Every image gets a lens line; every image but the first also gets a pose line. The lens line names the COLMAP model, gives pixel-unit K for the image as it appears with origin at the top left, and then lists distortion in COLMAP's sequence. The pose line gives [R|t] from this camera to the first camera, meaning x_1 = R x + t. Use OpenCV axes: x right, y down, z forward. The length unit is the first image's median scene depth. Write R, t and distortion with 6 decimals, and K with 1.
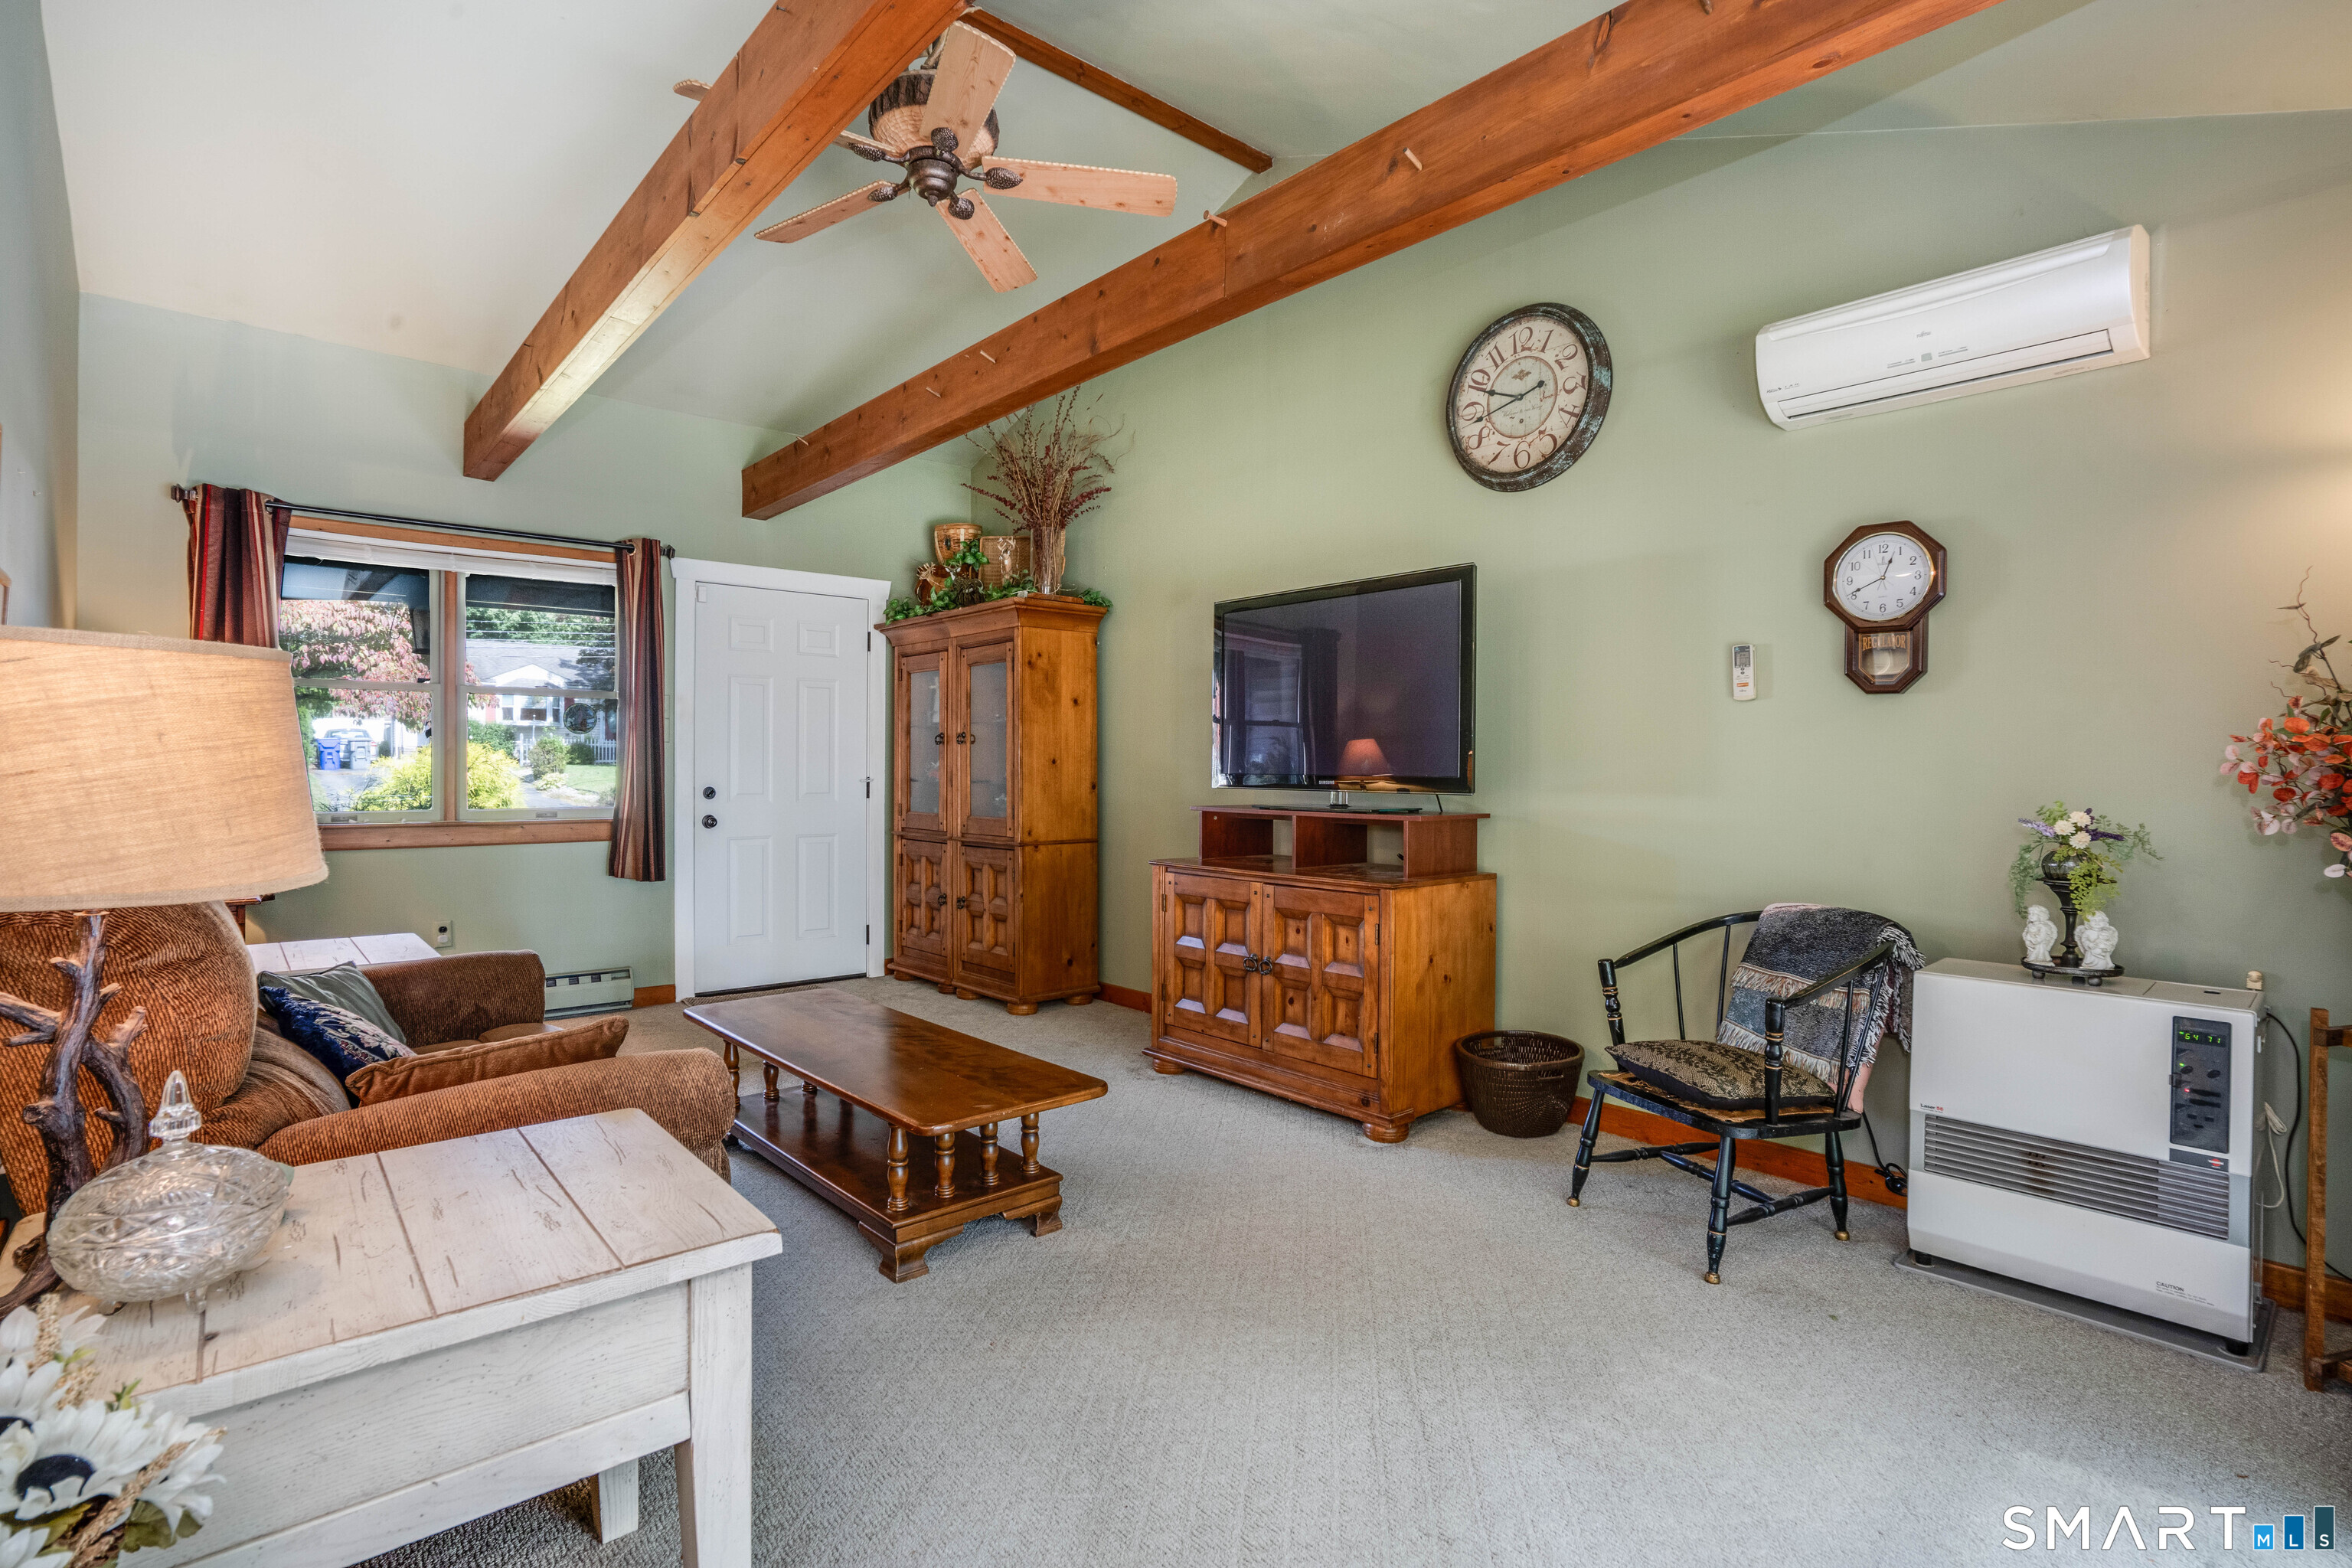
lens RADIAL K [[1107.8, 0, 1175.1], [0, 1107.8, 775.5], [0, 0, 1]] dist [-0.034355, 0.000039]
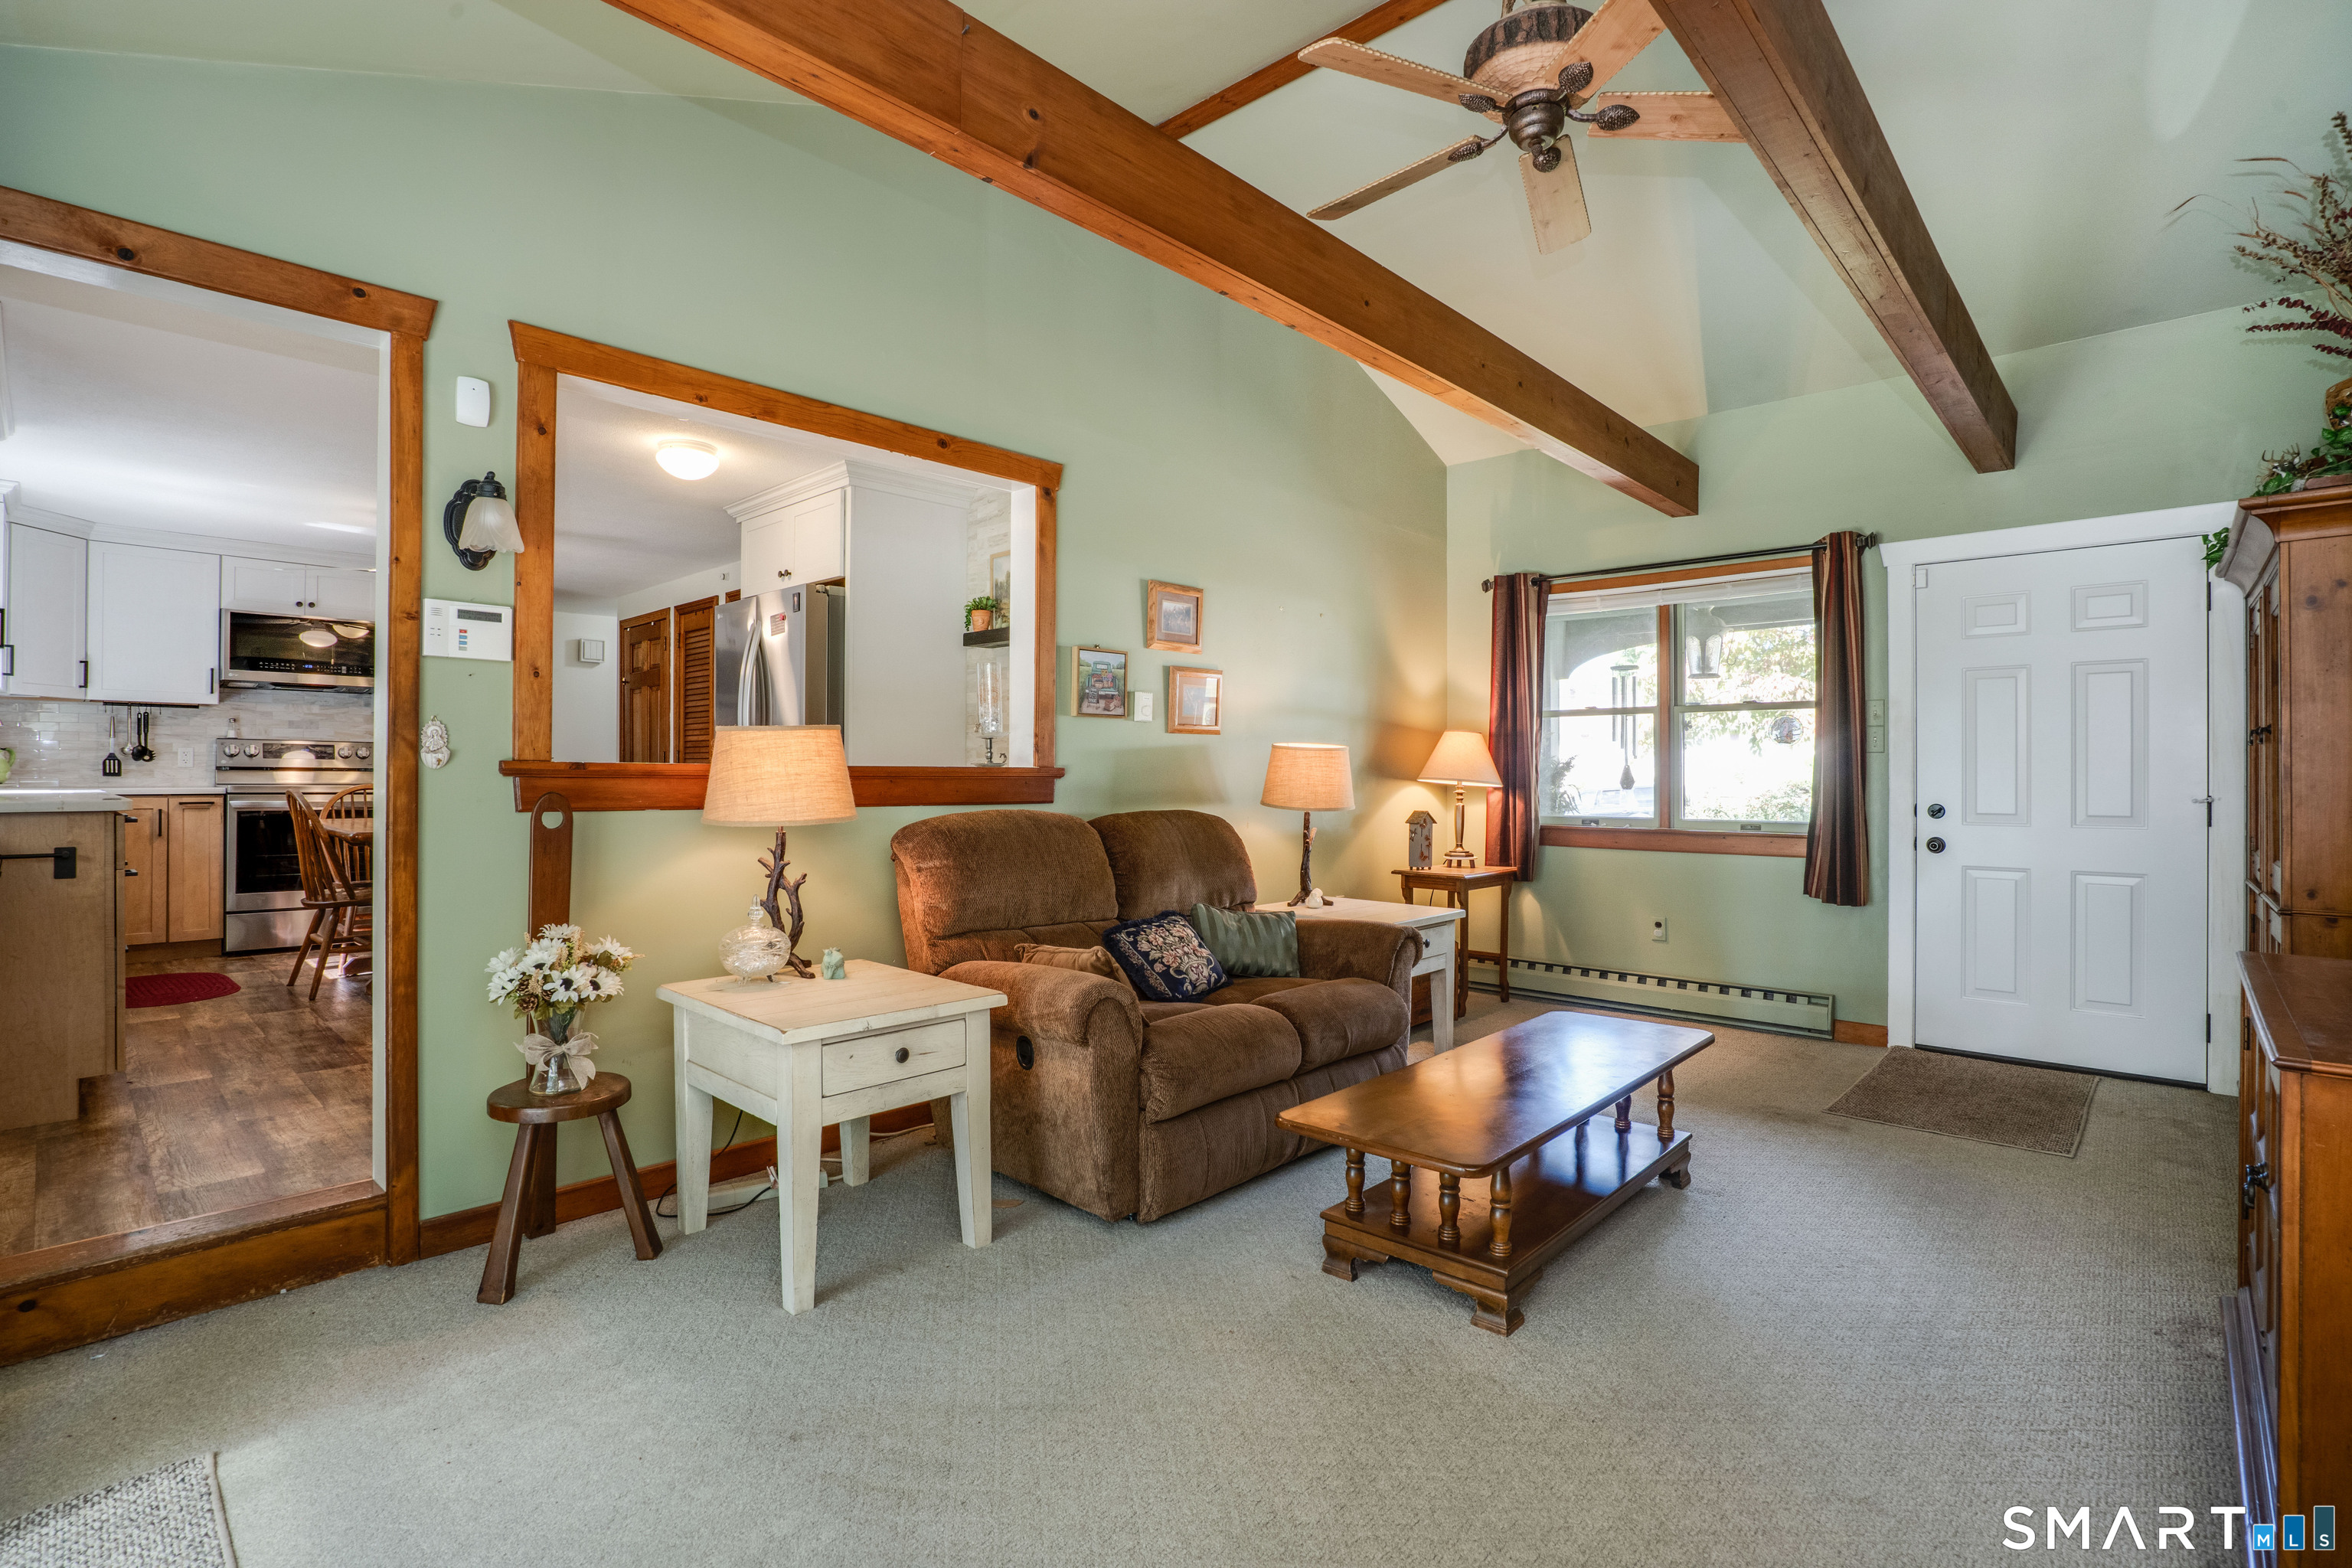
lens RADIAL K [[1107.8, 0, 1175.1], [0, 1107.8, 775.5], [0, 0, 1]] dist [-0.034355, 0.000039]
pose [[0.094929, -0.007226, -0.995458, 0.381024], [-0.014733, 0.999854, -0.008663, 0.004554], [0.995375, 0.015489, 0.094809, 0.364832]]
